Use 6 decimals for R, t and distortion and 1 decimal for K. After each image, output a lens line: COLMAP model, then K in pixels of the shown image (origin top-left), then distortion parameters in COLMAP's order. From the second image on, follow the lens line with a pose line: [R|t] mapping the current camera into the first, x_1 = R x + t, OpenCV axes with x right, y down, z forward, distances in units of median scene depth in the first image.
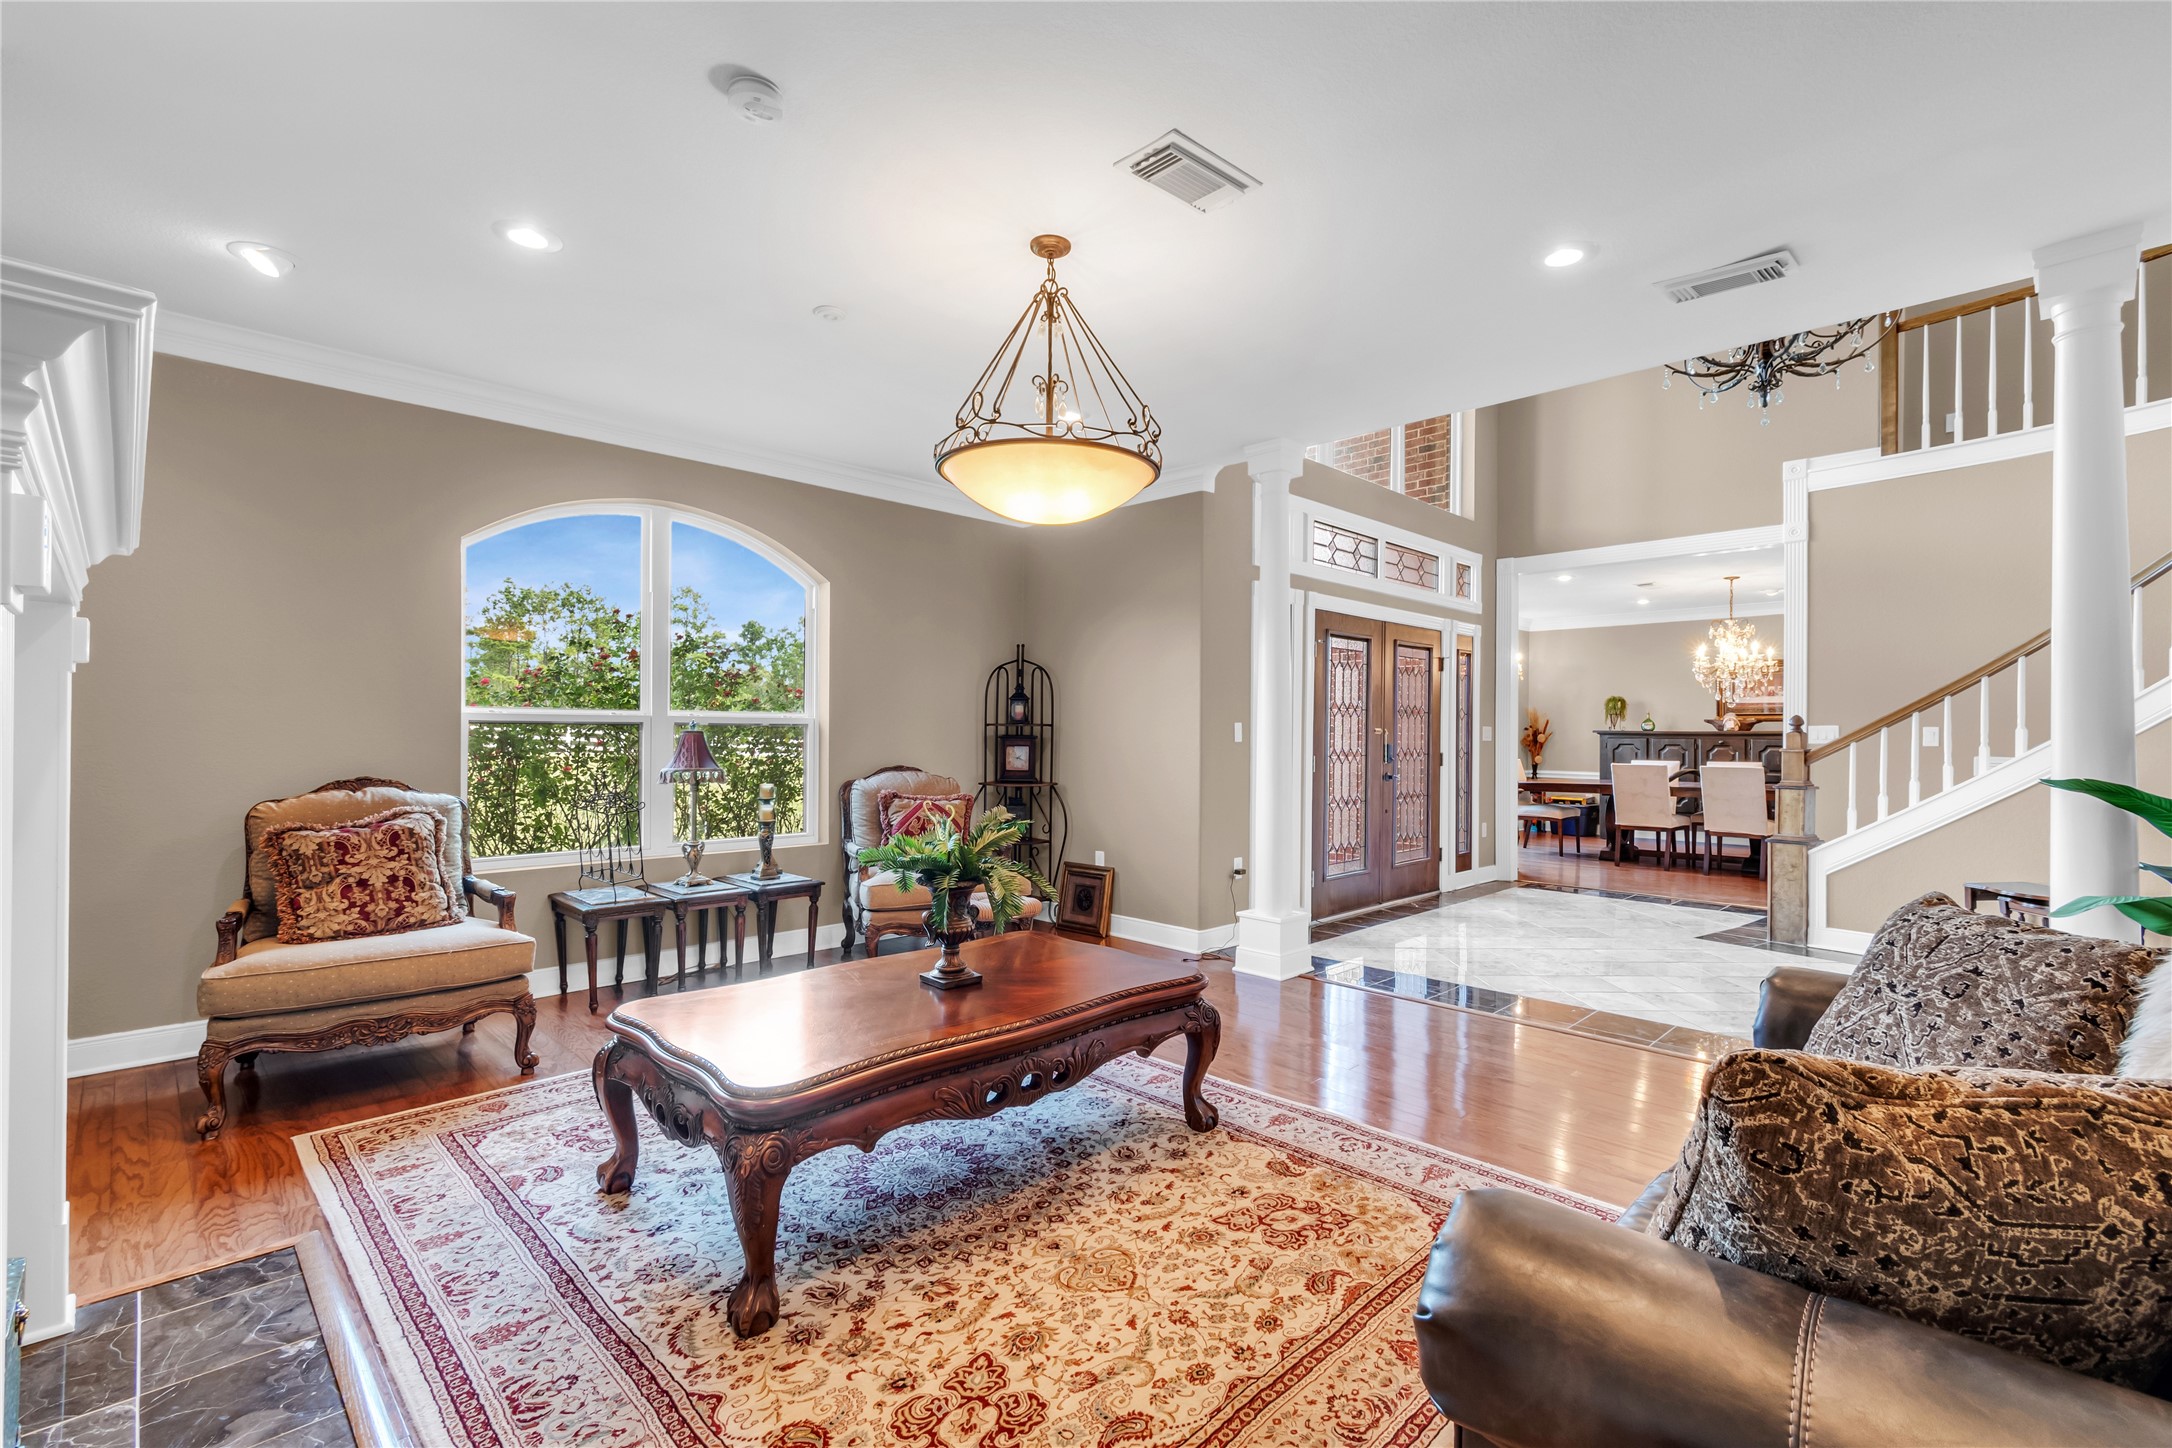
lens RADIAL K [[959.1, 0, 1088.5], [0, 959.1, 730.0], [0, 0, 1]] dist [0.008245, 0.000250]
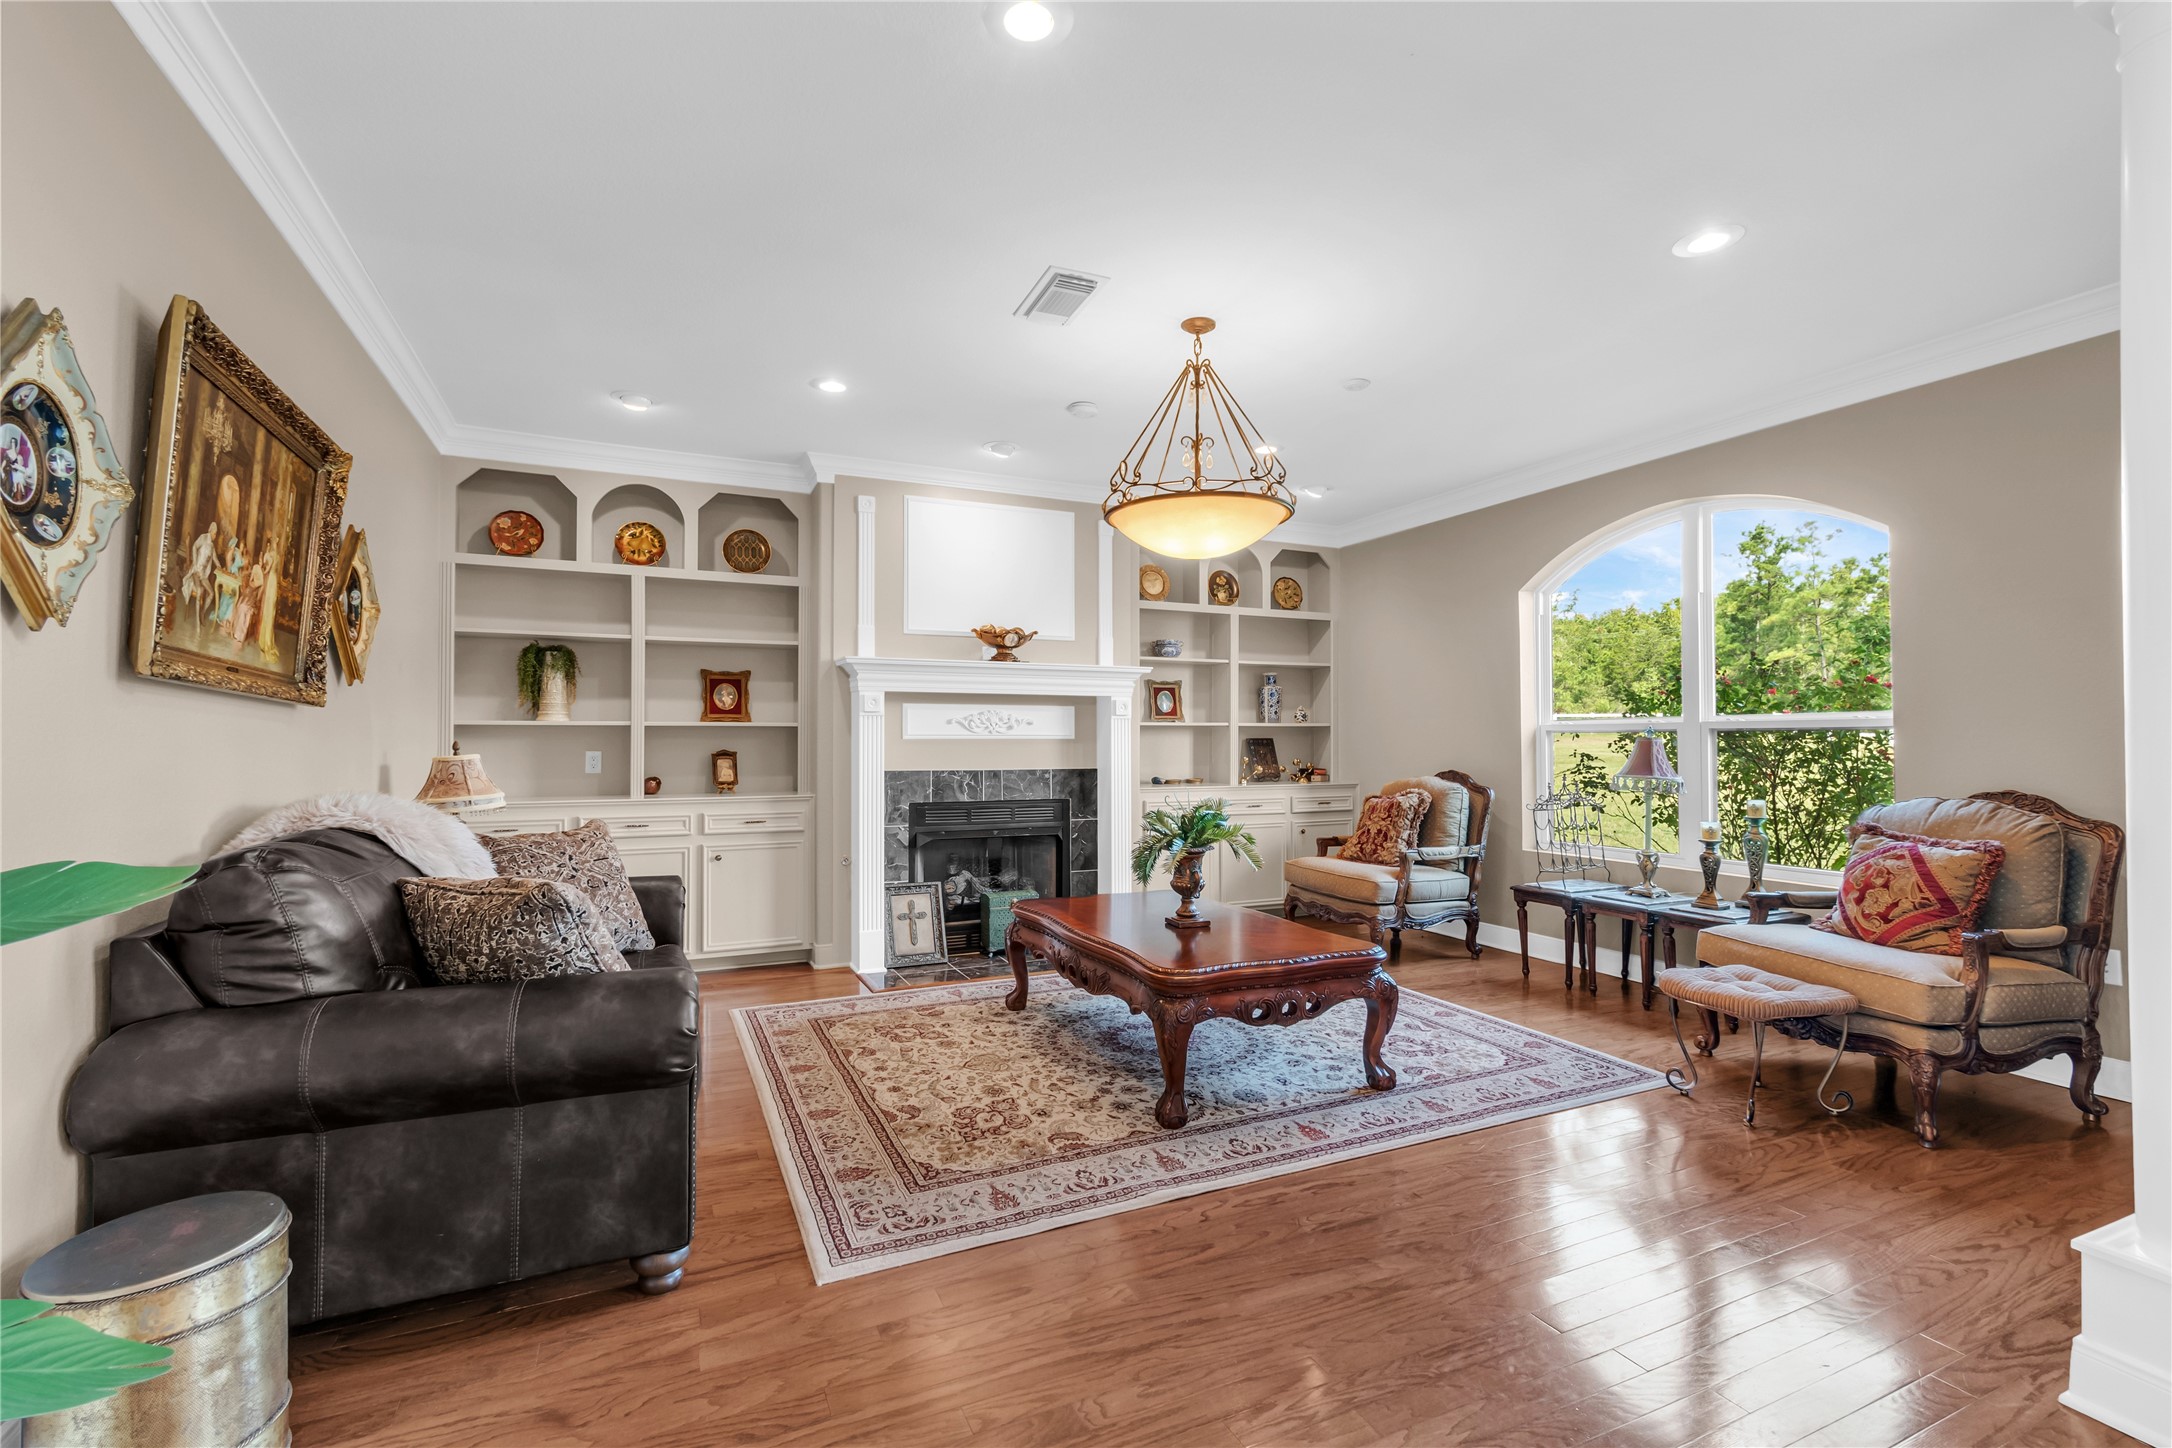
lens RADIAL K [[962.6, 0, 1087.1], [0, 962.6, 722.5], [0, 0, 1]] dist [0.000524, -0.000029]
pose [[-0.344619, -0.026082, -0.938380, 1.195302], [-0.001103, 0.999625, -0.027379, 0.021397], [0.938742, -0.008400, -0.344519, 1.371049]]
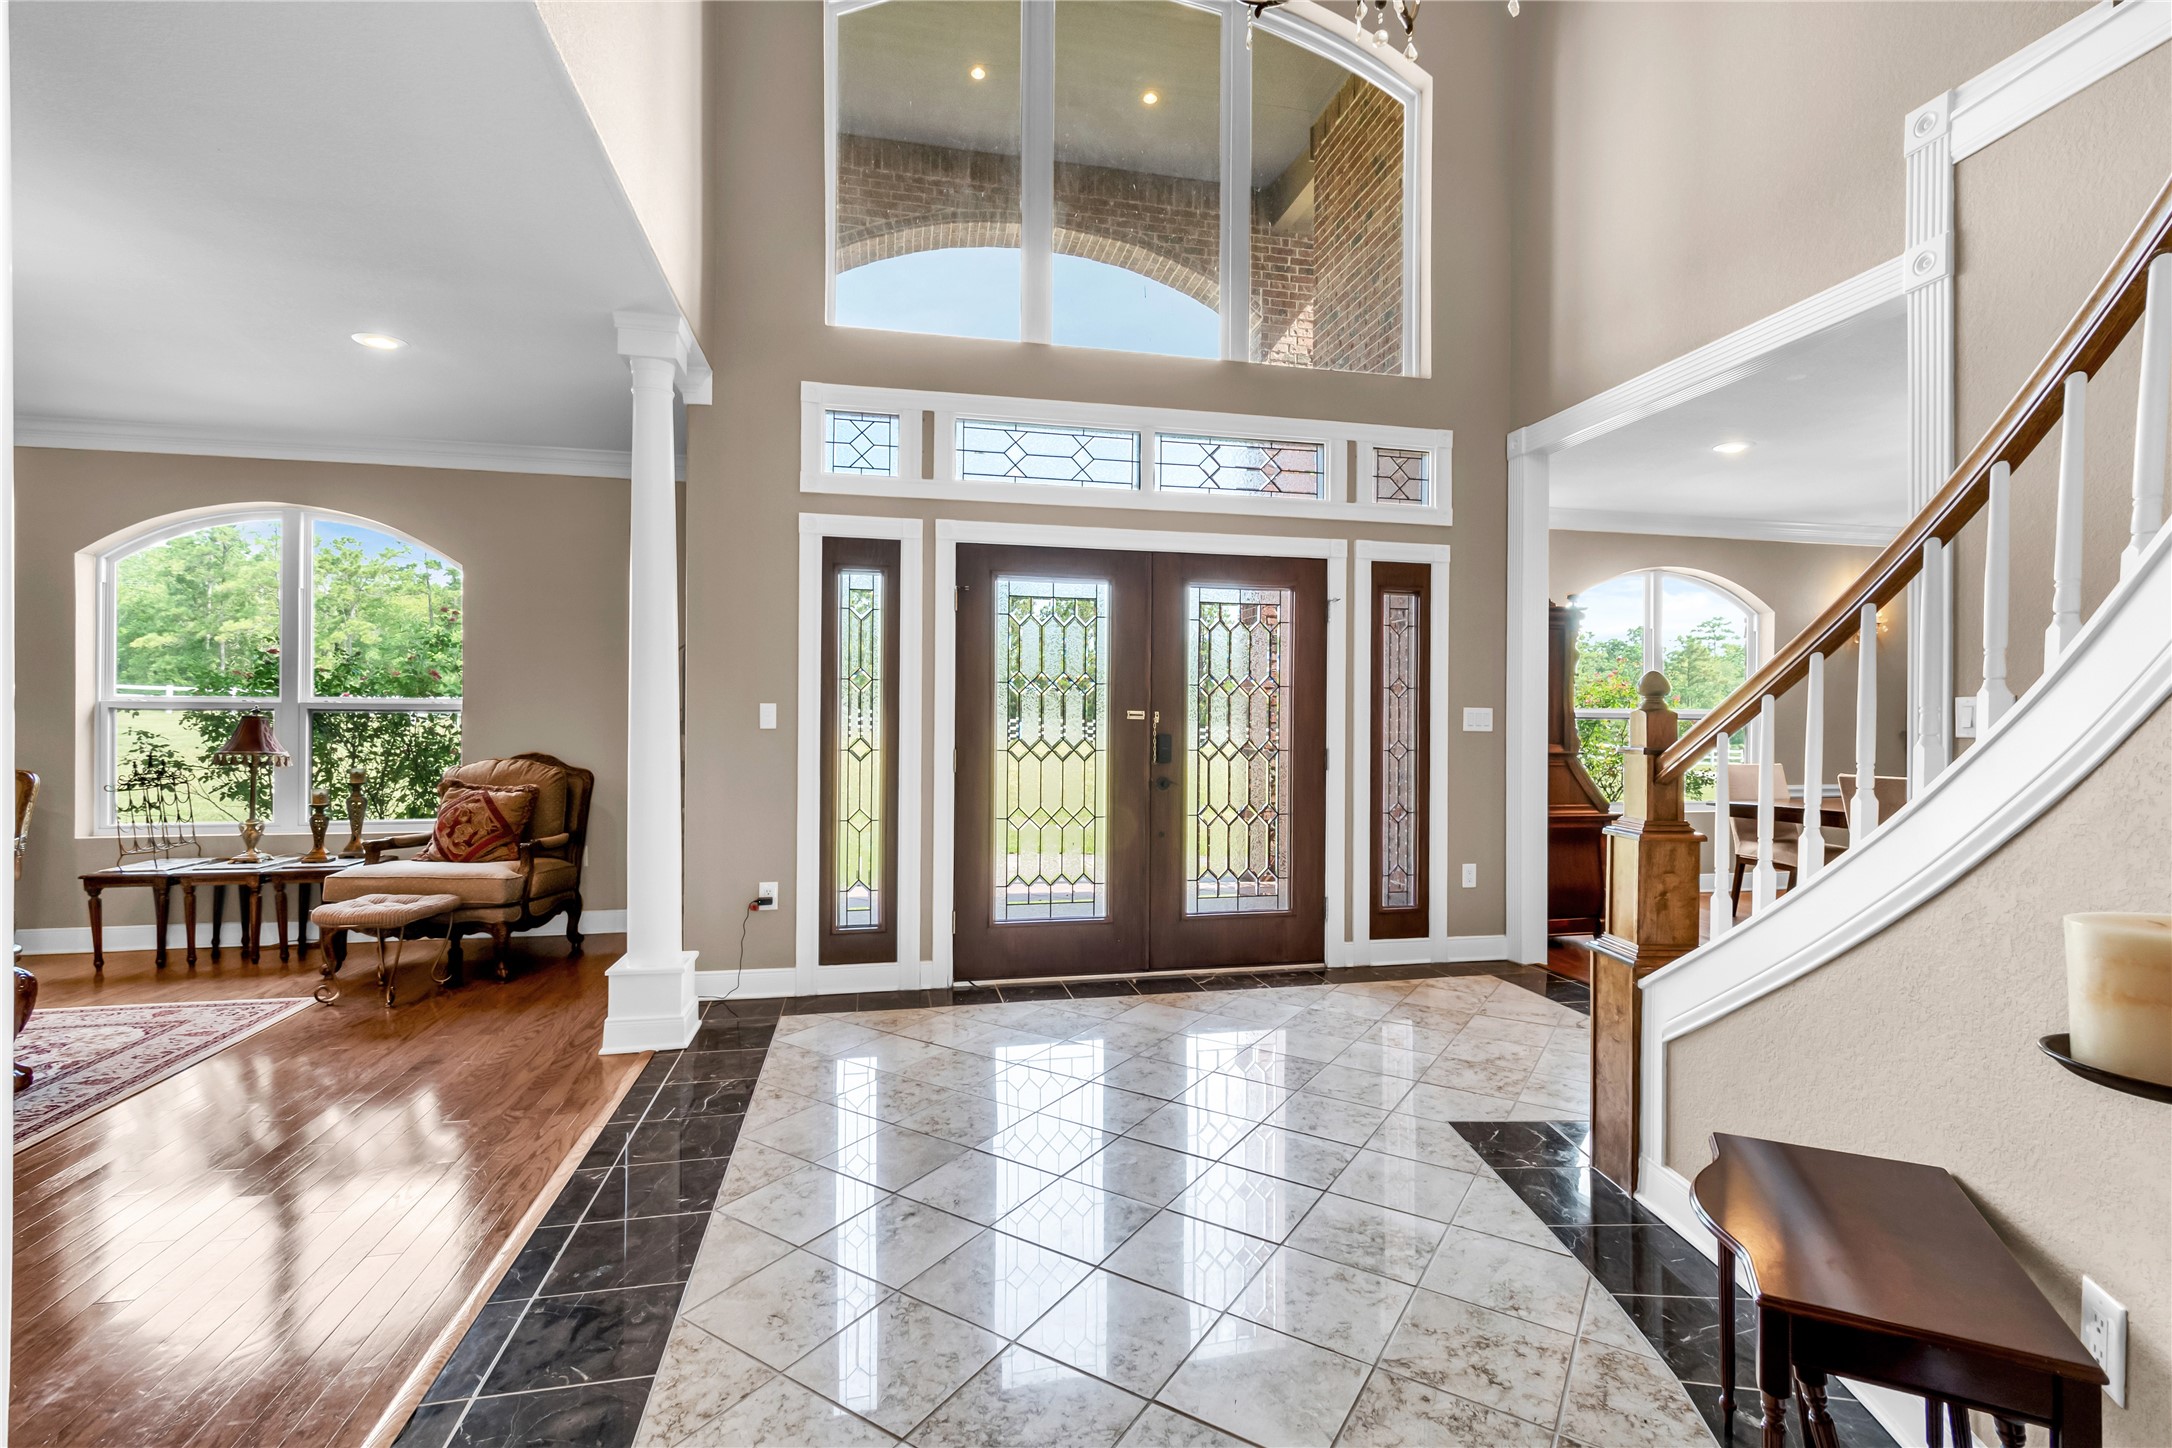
lens RADIAL K [[962.6, 0, 1087.1], [0, 962.6, 722.5], [0, 0, 1]] dist [0.000524, -0.000029]
pose [[0.842782, -0.003396, -0.538245, 1.593421], [0.002199, 0.999993, -0.002867, 0.021080], [0.538251, 0.001232, 0.842783, 1.023801]]
